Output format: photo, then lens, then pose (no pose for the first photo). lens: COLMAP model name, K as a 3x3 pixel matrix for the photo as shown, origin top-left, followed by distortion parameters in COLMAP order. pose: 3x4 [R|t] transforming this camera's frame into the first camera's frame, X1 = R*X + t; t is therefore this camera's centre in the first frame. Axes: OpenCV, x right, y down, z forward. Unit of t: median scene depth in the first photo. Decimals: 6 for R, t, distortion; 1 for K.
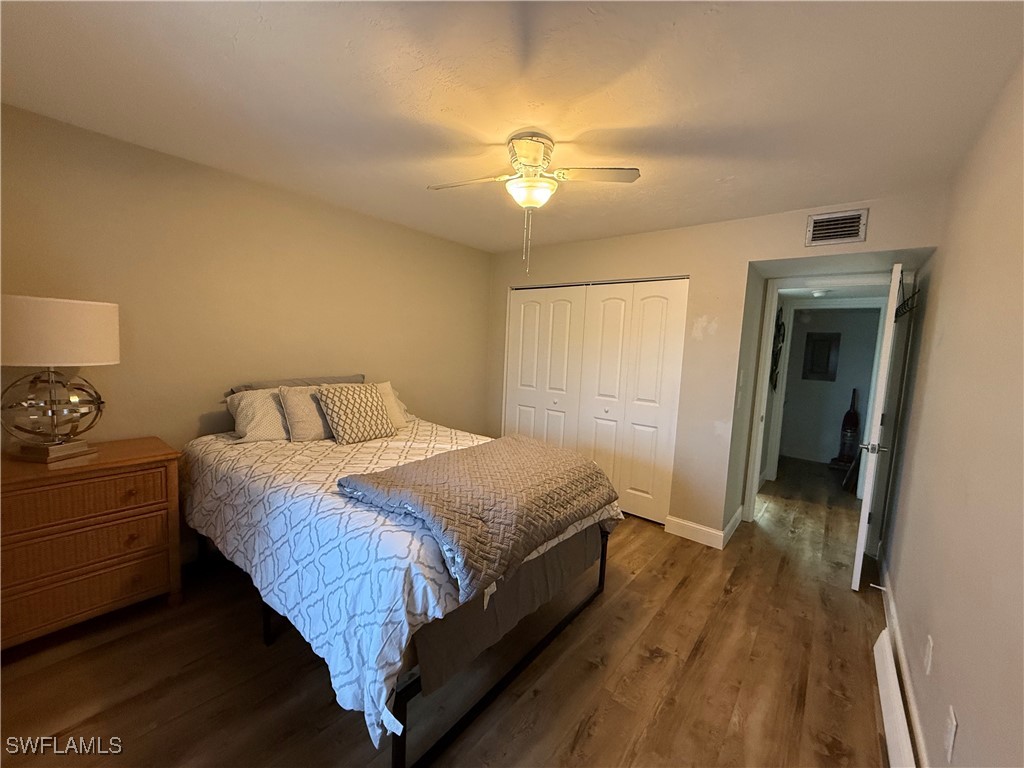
lens RADIAL K [[409.0, 0, 509.8], [0, 409.0, 383.0], [0, 0, 1]] dist [-0.000160, -0.000029]
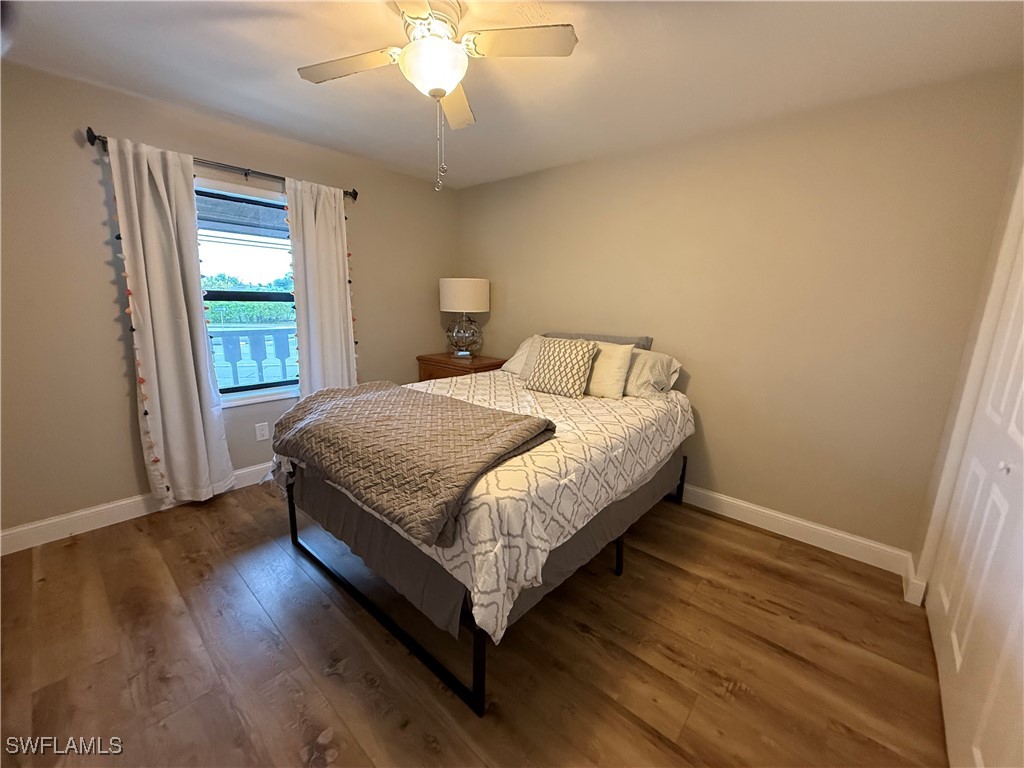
lens RADIAL K [[409.0, 0, 509.9], [0, 409.0, 384.5], [0, 0, 1]] dist [-0.000160, -0.000029]
pose [[-0.038214, 0.158810, -0.986569, 0.883087], [-0.119601, 0.979467, 0.162299, -0.046384], [0.992086, 0.124197, -0.018436, 1.237415]]
